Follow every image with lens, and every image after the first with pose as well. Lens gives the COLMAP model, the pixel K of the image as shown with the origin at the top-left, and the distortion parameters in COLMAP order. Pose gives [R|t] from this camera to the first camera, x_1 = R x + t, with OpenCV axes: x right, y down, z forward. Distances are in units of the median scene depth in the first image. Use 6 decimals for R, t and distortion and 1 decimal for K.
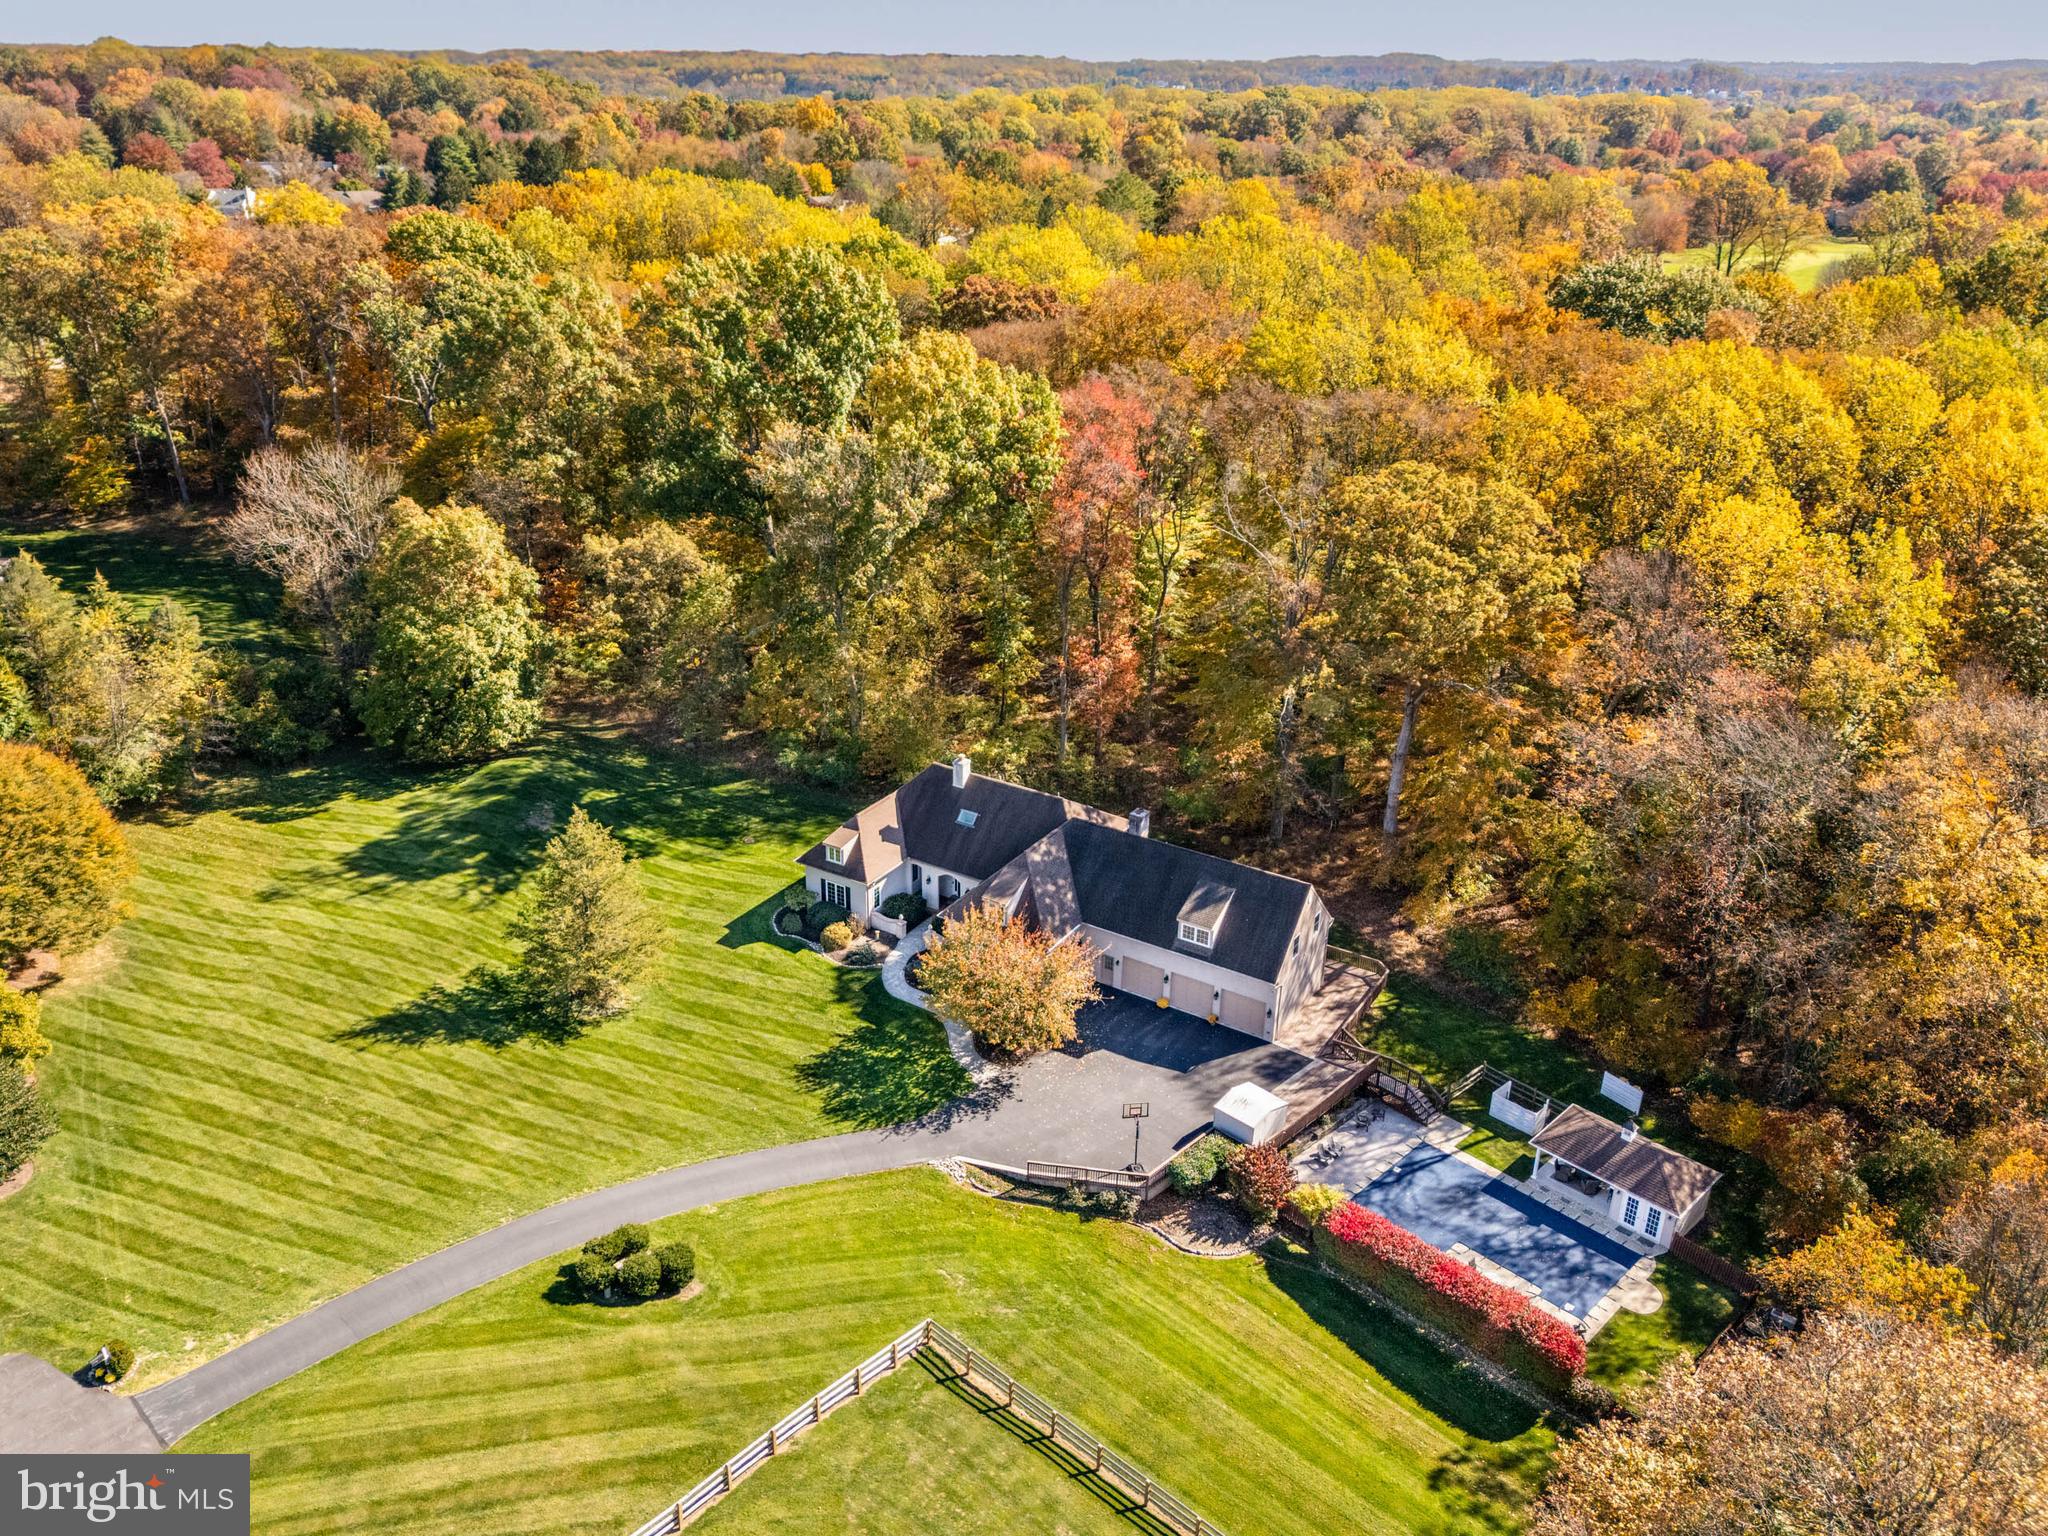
lens RADIAL K [[1440.0, 0, 1026.4], [0, 1440.0, 768.2], [0, 0, 1]] dist [0.032290, -0.016160]
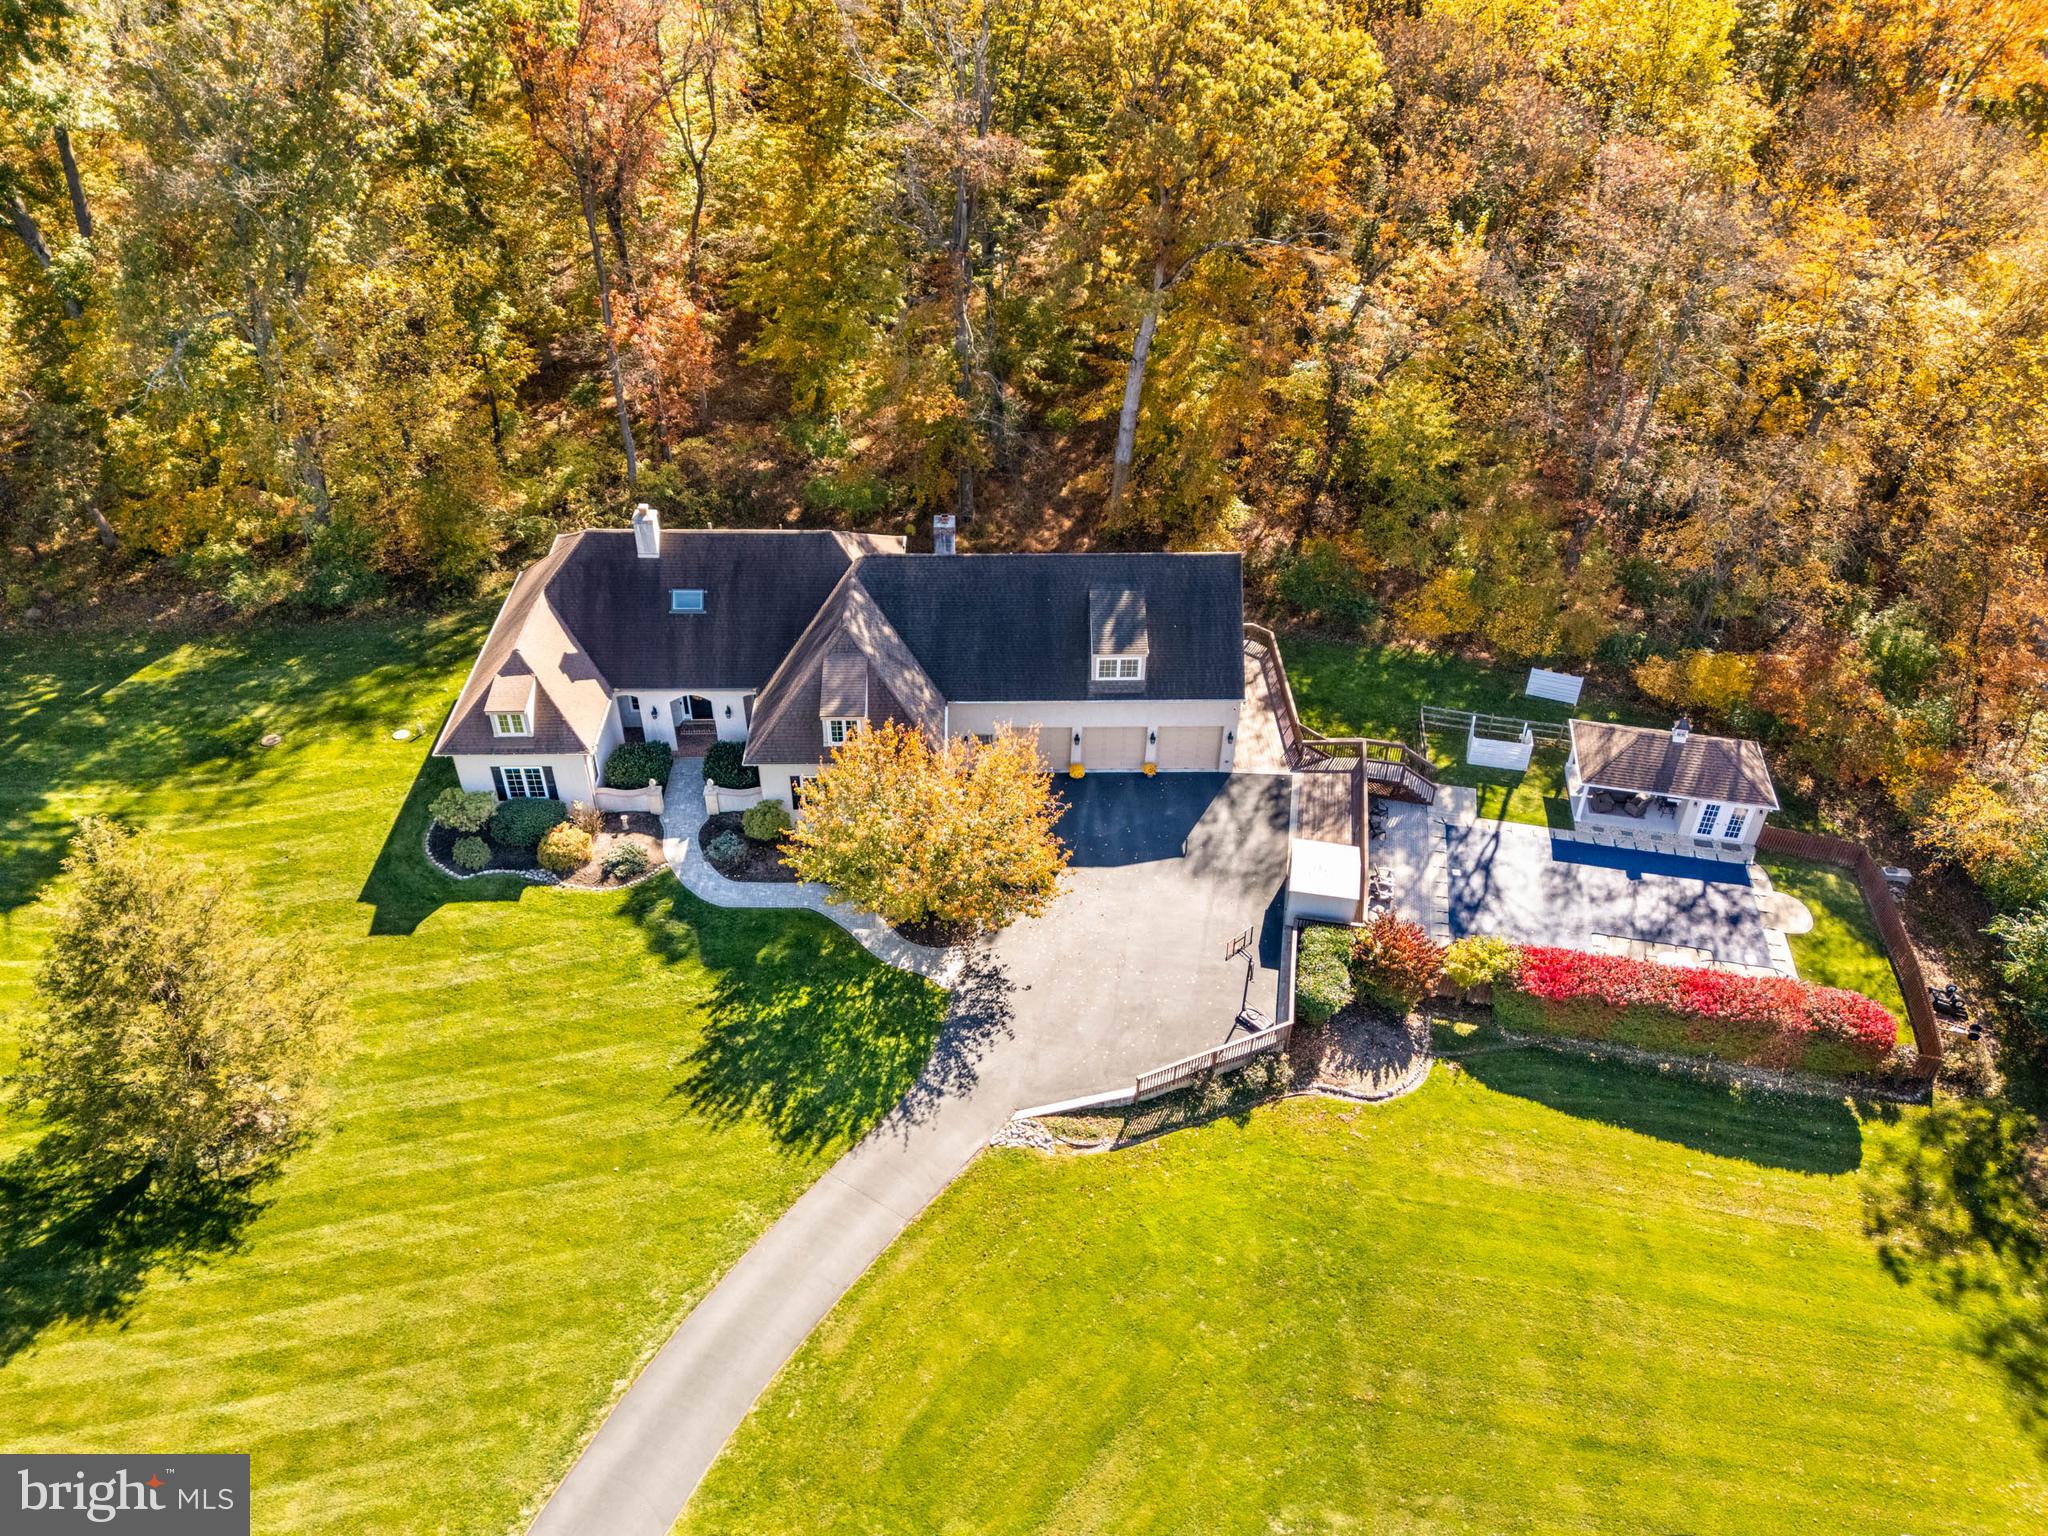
lens RADIAL K [[1440.0, 0, 1022.6], [0, 1440.0, 753.1], [0, 0, 1]] dist [0.032290, -0.016160]
pose [[0.841607, -0.336010, 0.422841, -0.239911], [0.229294, 0.931141, 0.283552, -0.057271], [-0.489001, -0.141684, 0.860700, 0.424648]]
